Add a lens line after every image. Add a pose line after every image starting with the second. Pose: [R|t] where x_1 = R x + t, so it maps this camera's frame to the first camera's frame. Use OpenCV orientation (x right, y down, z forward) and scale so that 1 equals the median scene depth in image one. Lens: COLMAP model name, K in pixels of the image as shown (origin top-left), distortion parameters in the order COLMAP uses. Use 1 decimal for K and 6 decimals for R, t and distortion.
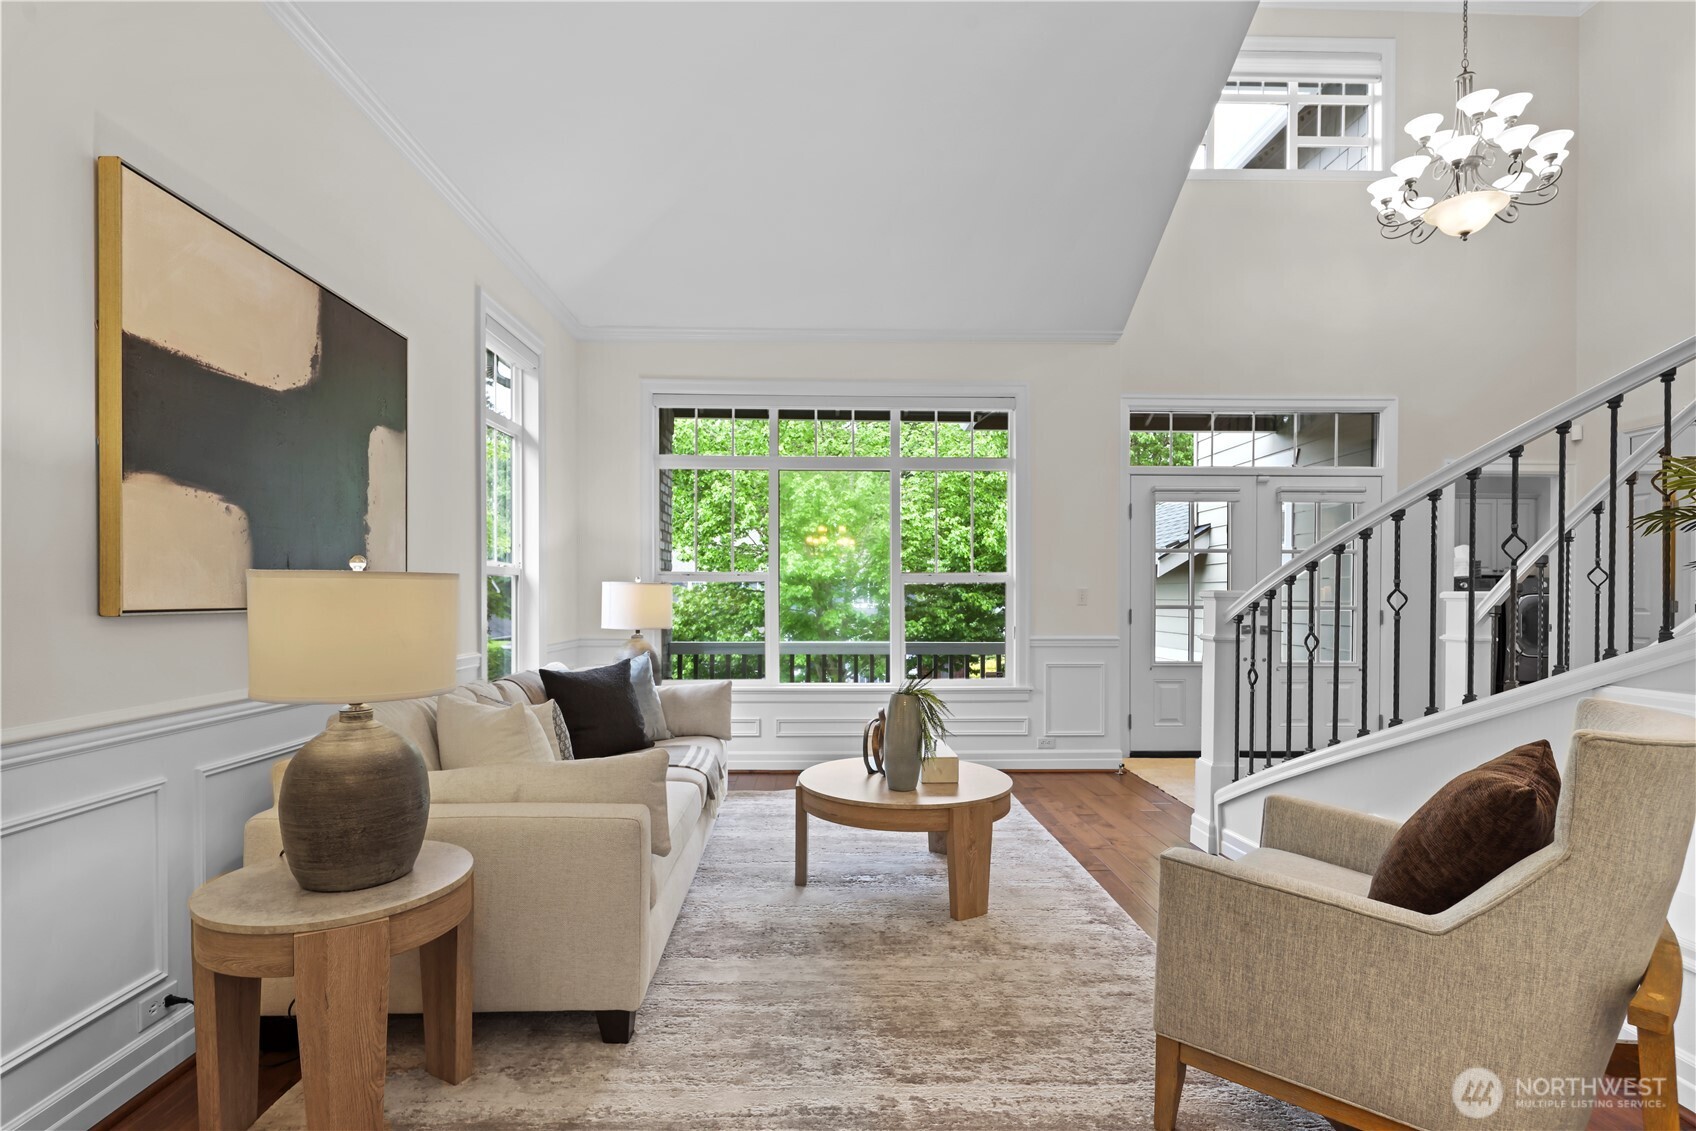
lens RADIAL K [[828.7, 0, 845.1], [0, 828.7, 598.1], [0, 0, 1]] dist [-0.000020, -0.000516]
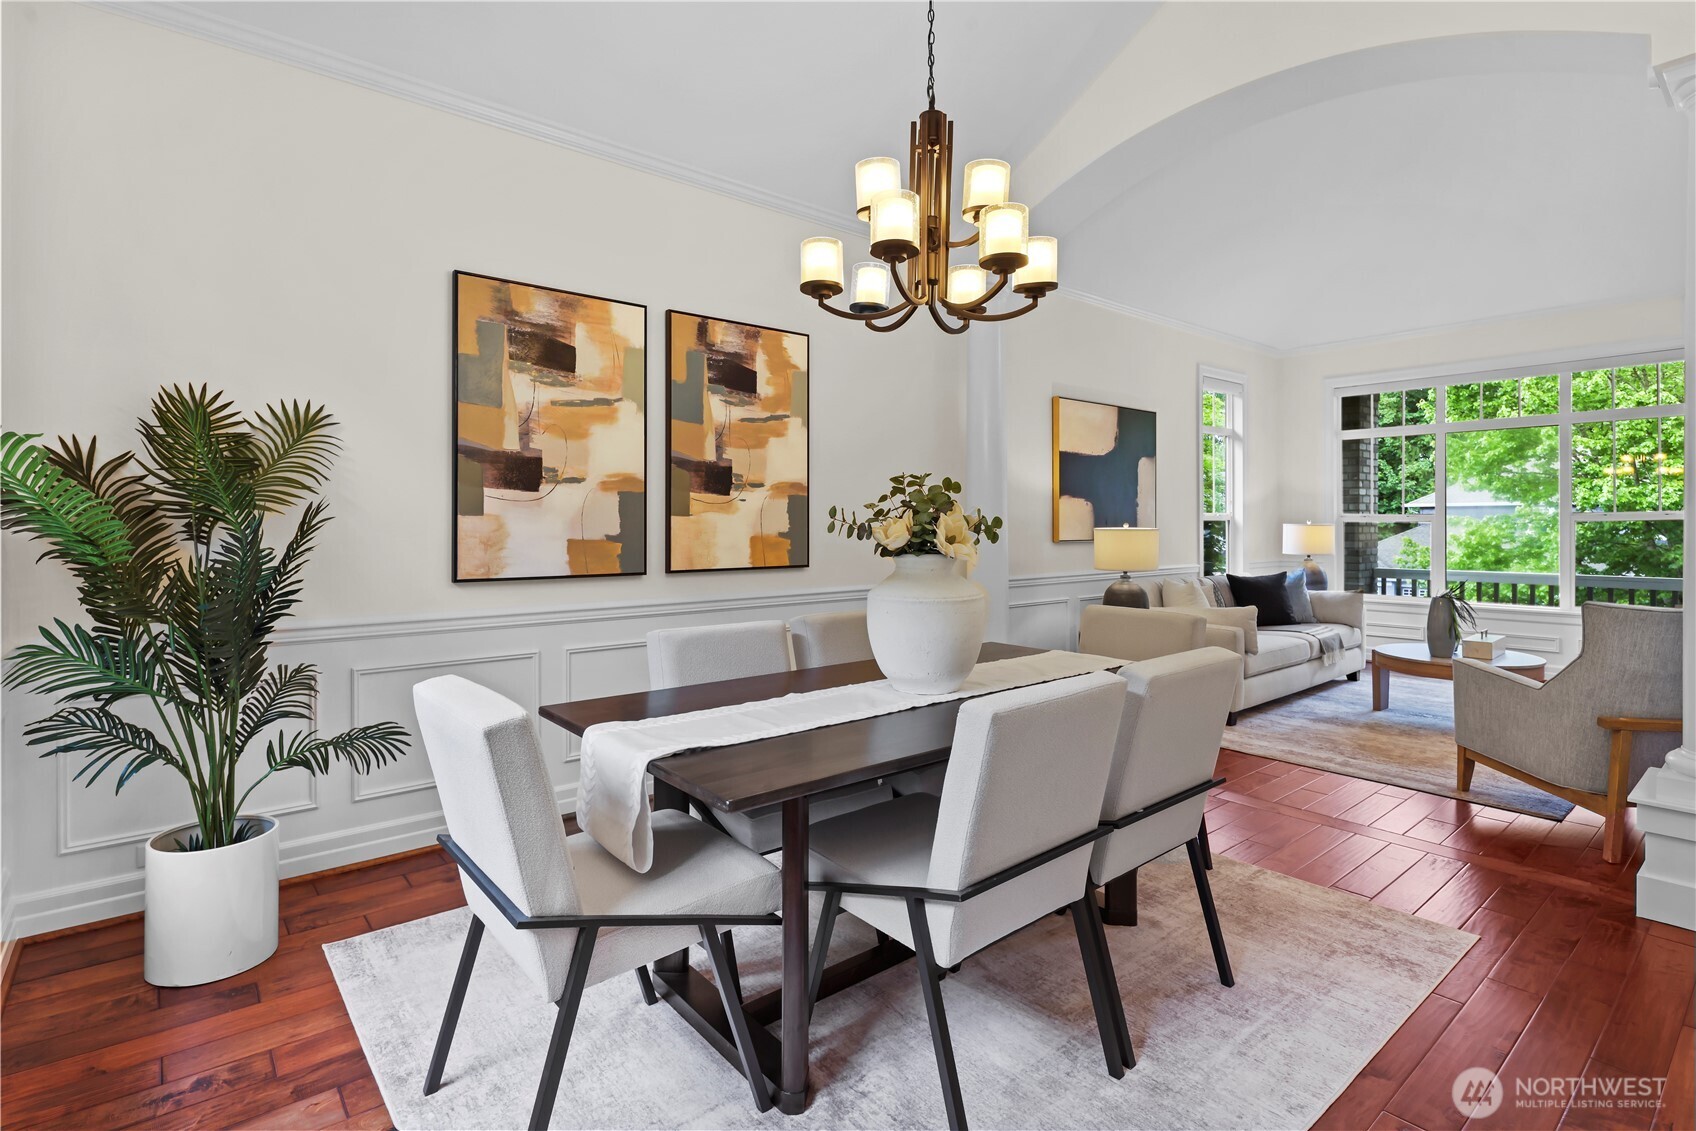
lens RADIAL K [[823.7, 0, 844.8], [0, 823.7, 522.3], [0, 0, 1]] dist [-0.001040, -0.000339]
pose [[0.617235, -0.004167, -0.786768, 0.633116], [0.000327, 0.999987, -0.005039, -0.022470], [0.786779, 0.002853, 0.617228, -0.919377]]
